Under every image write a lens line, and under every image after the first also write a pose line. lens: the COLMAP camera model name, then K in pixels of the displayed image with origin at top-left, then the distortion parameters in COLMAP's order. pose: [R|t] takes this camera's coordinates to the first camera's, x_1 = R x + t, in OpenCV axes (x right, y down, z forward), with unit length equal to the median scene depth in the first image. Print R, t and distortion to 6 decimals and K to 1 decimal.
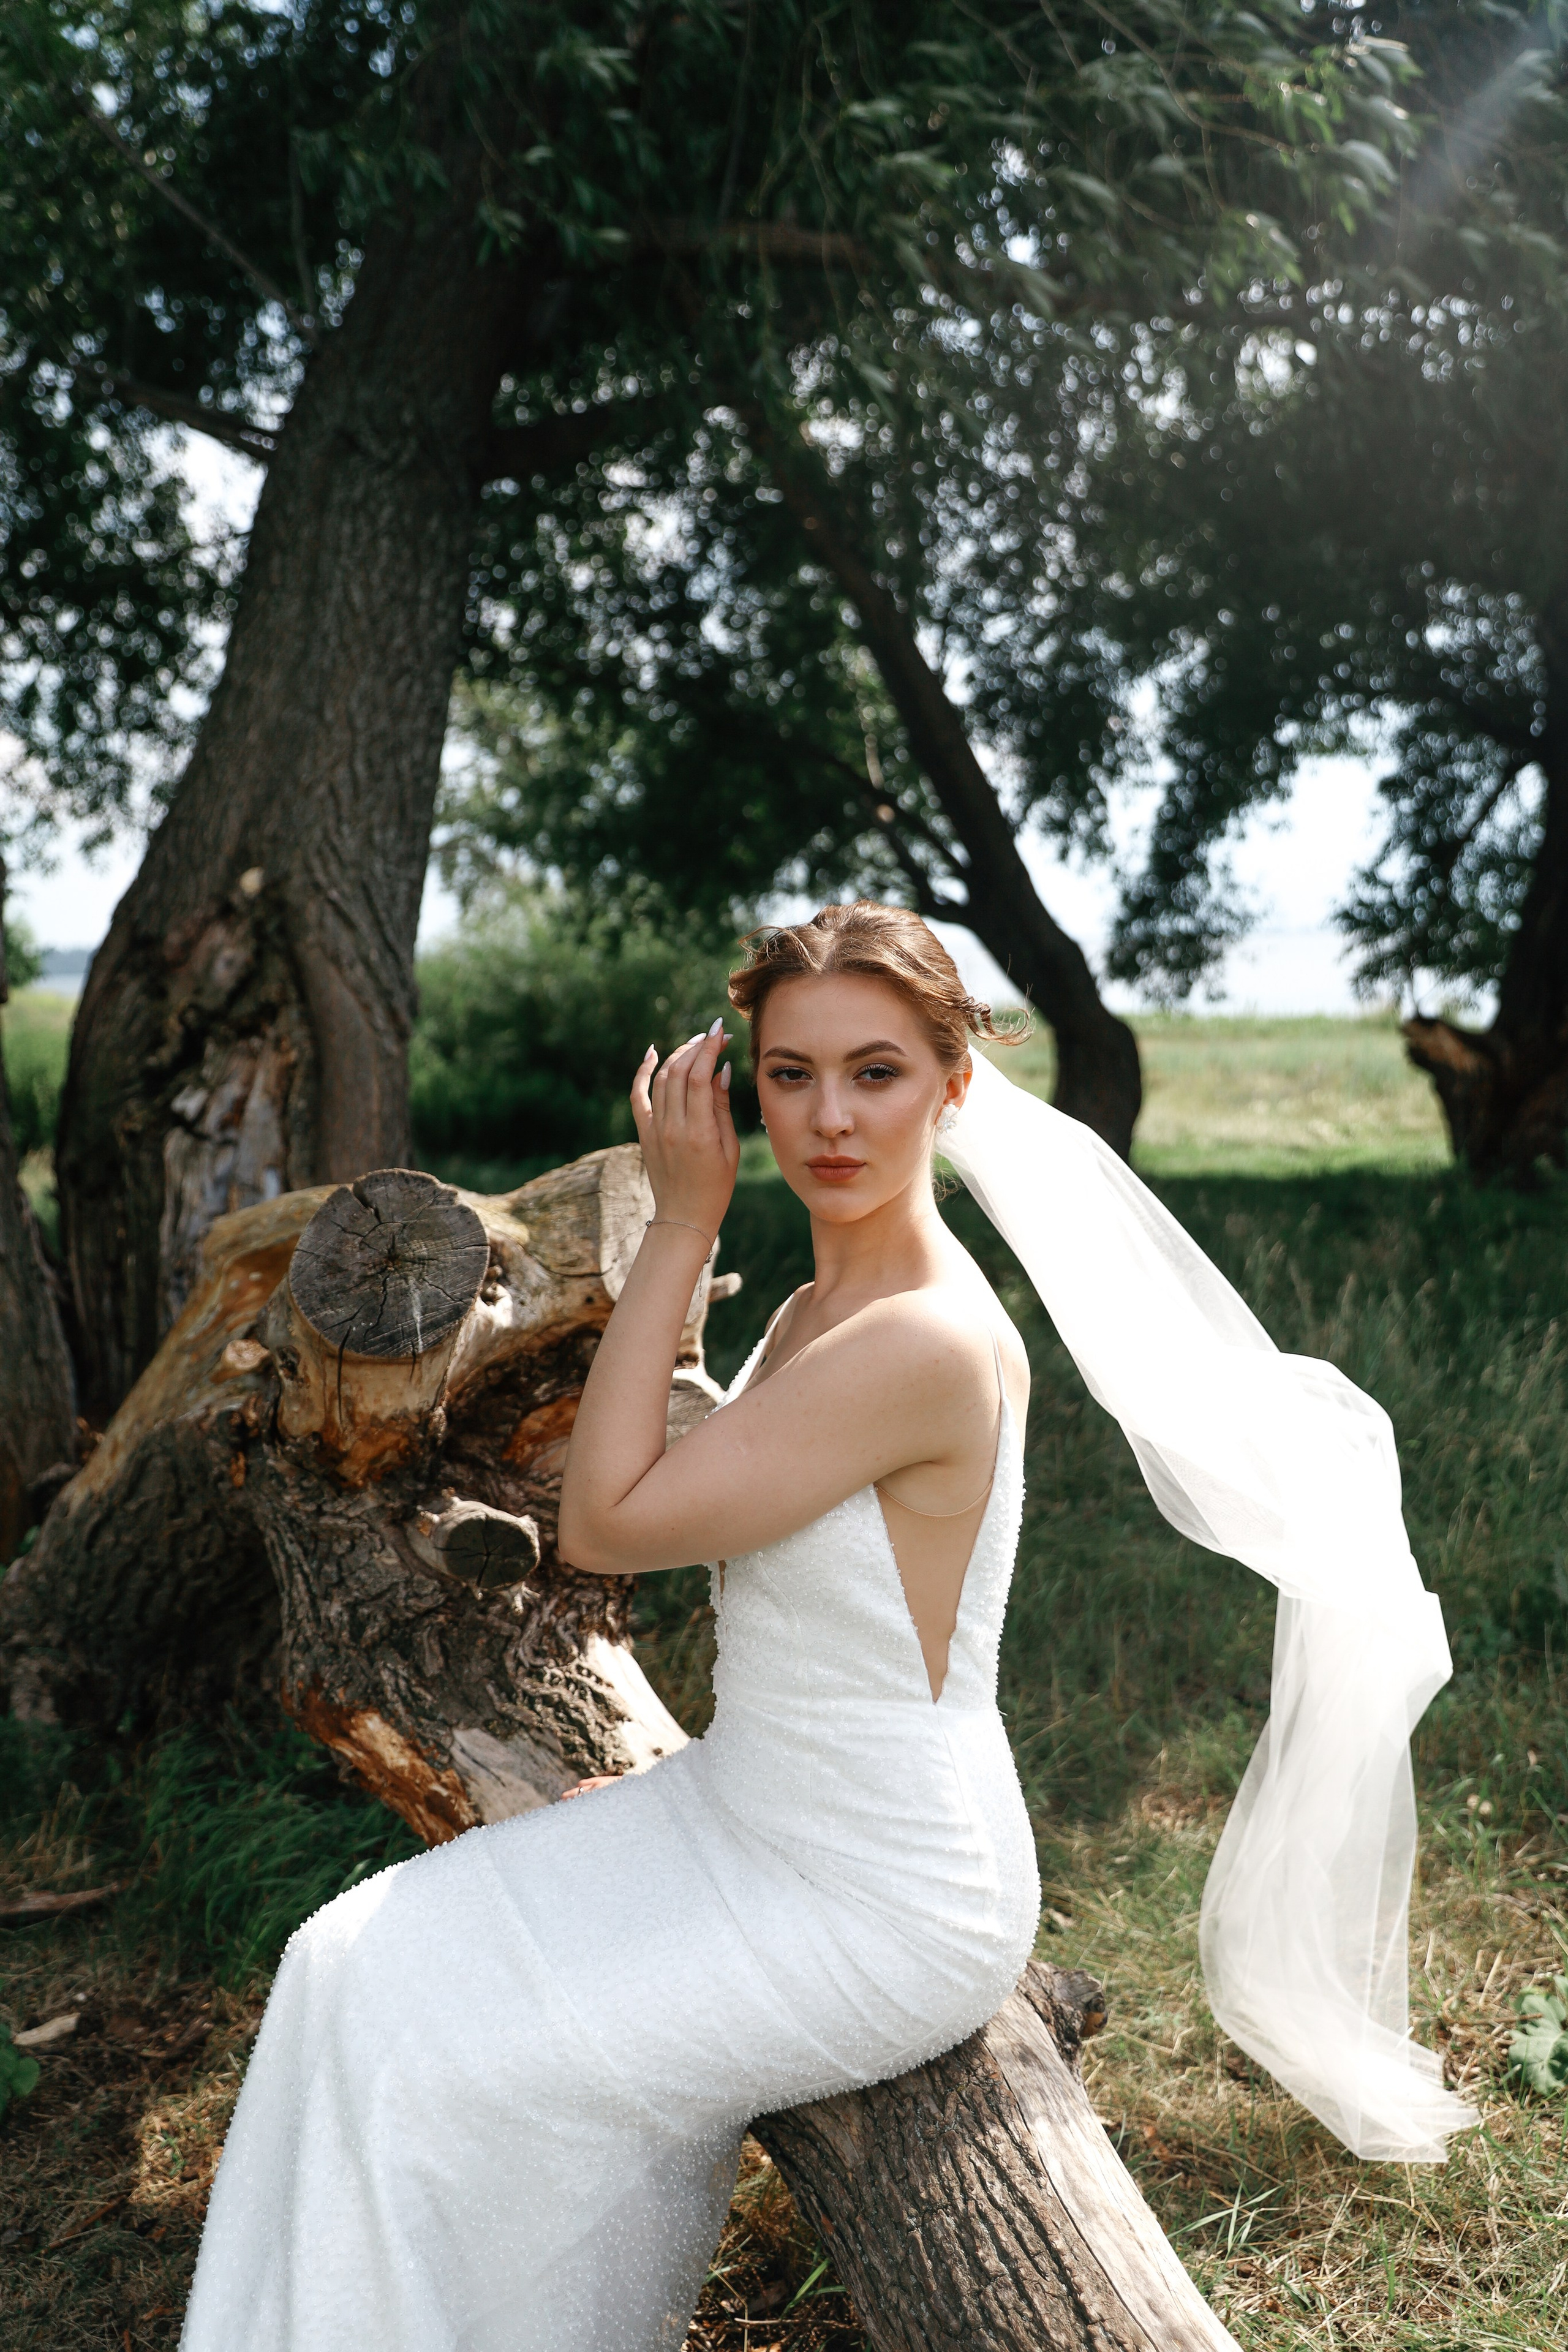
lens RADIAL K [[1888.2, 0, 784.5], [0, 1888.2, 1179.1], [0, 0, 1]] dist [-0.047933, 0.009804]
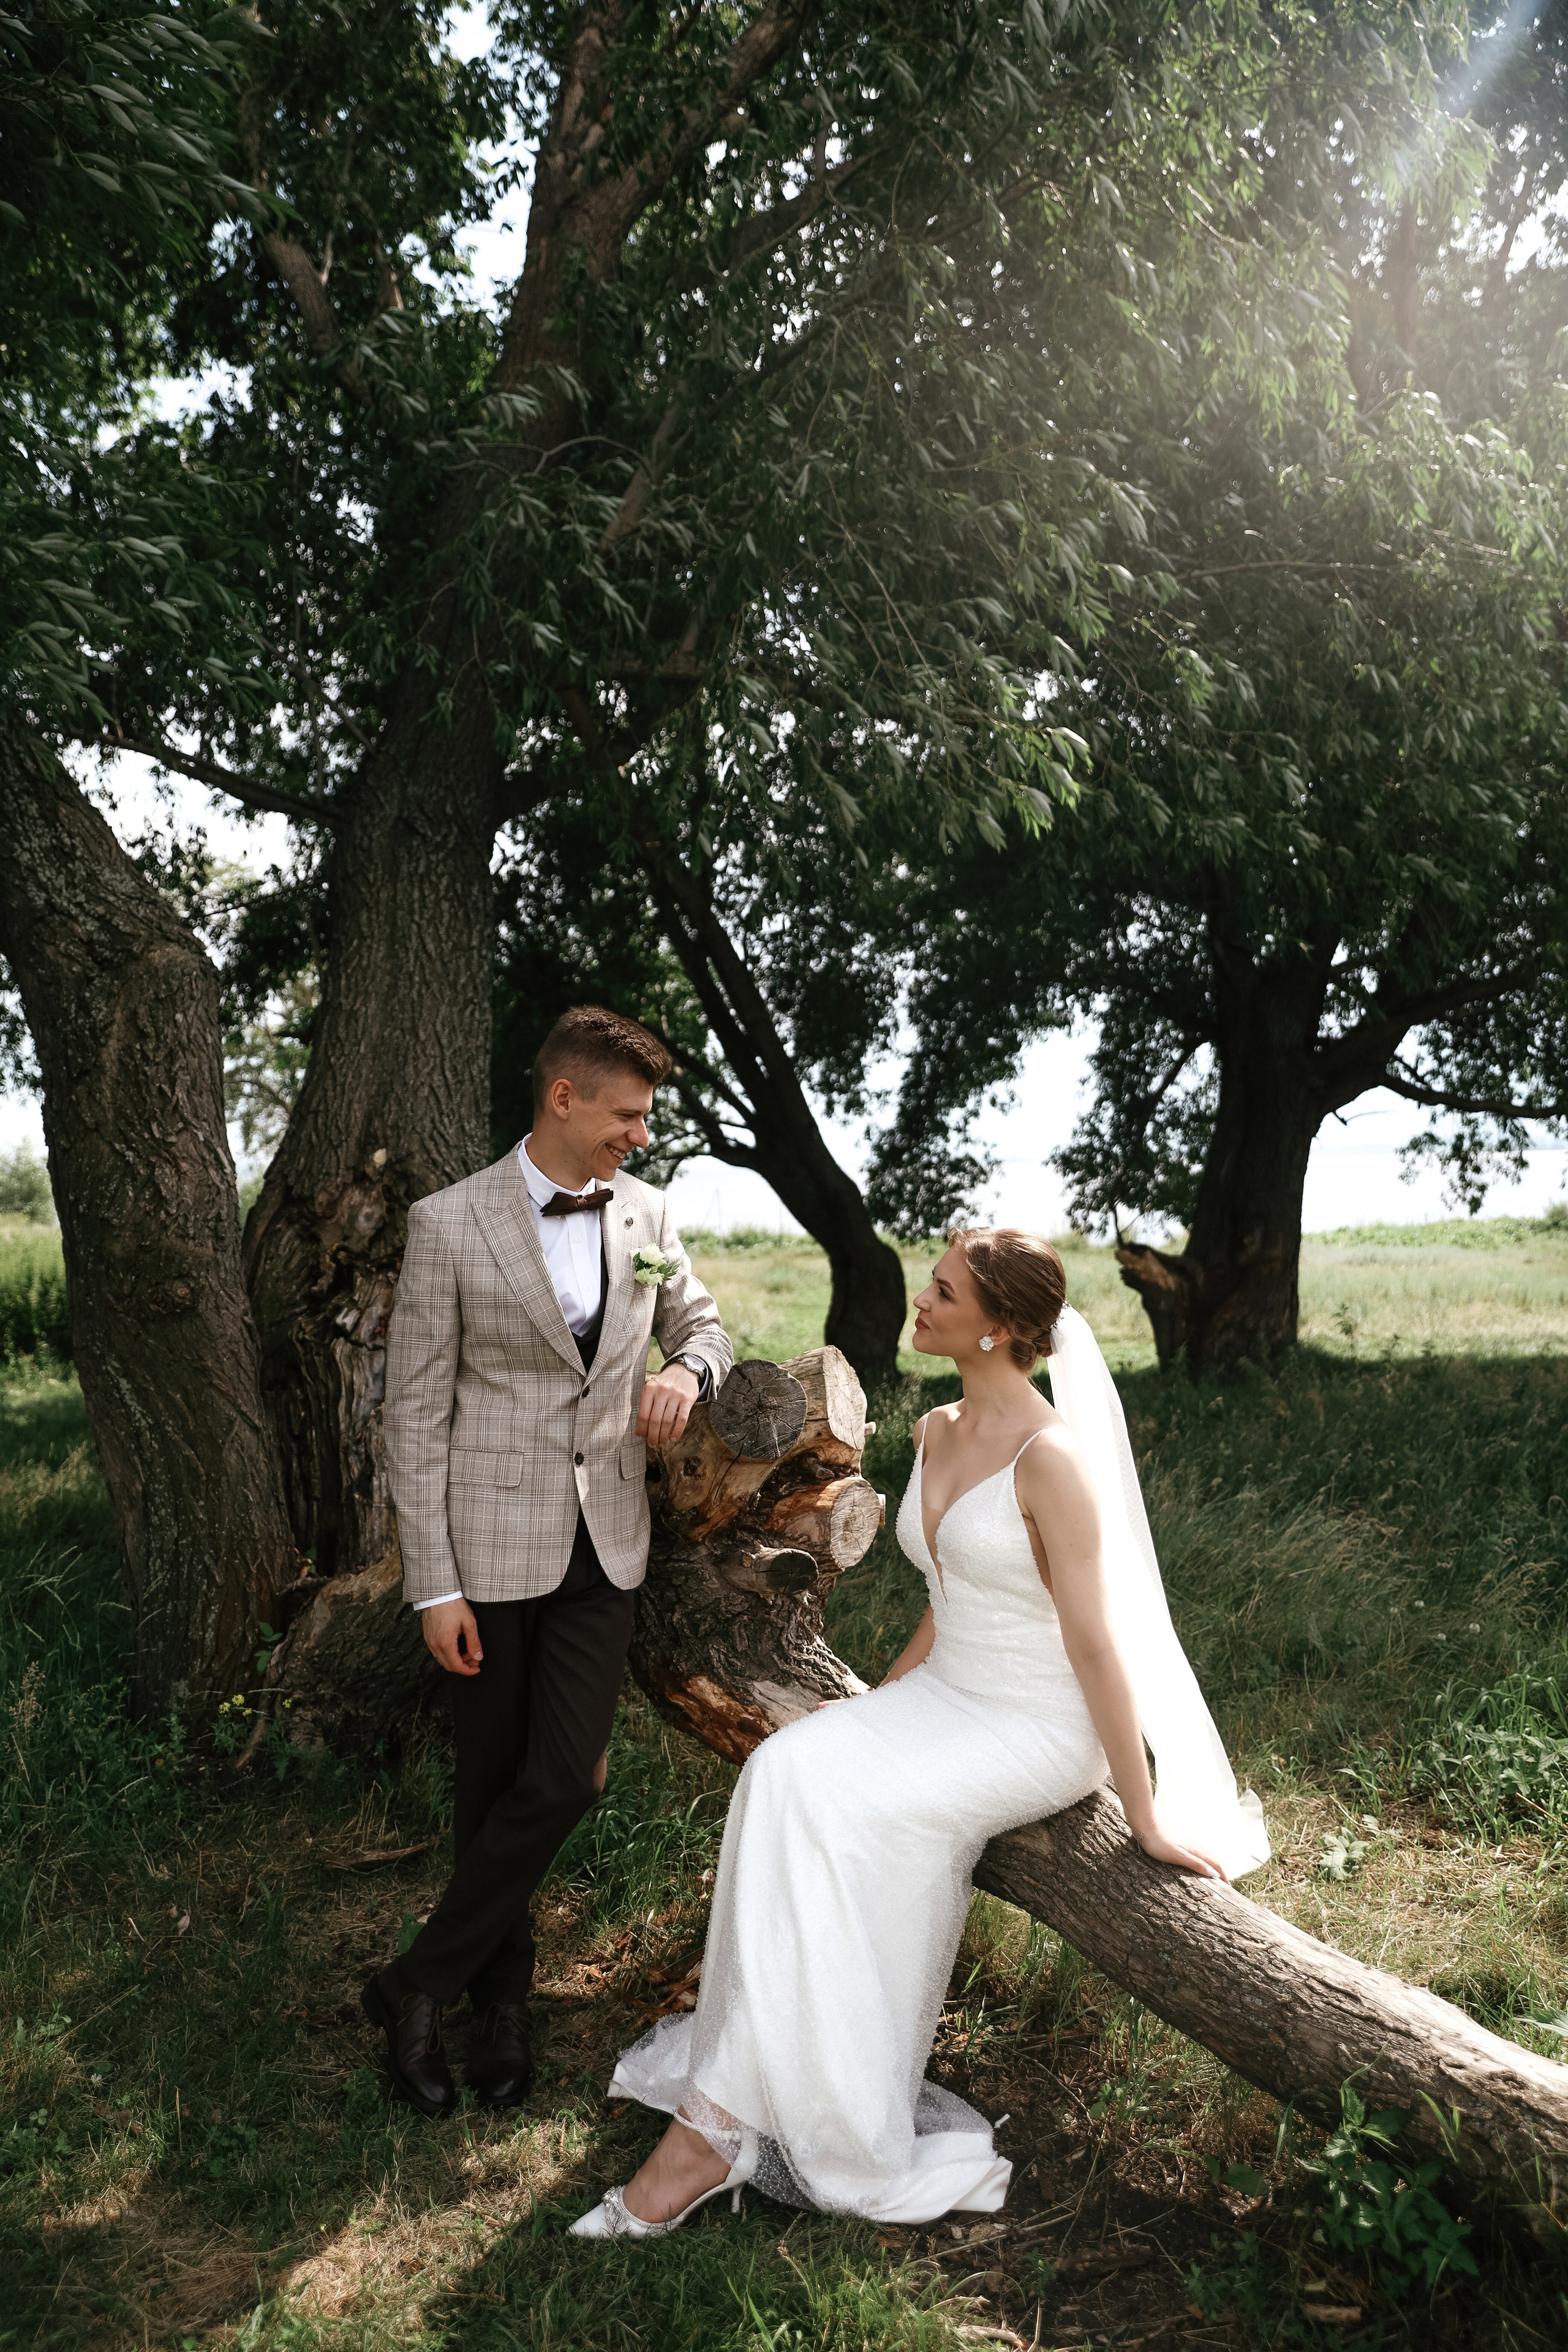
lens RADIAL K [[1788.5, 0, 783.1], [0, 1788.5, 1168.9], [0, 0, 1]] dist [-0.071348, -0.005456]
pose [[0.987184, 0.011984, 0.159134, -0.200217], [0.007404, 0.992663, -0.120684, 0.009498], [-0.159413, 0.120315, 0.979853, -0.325385]]
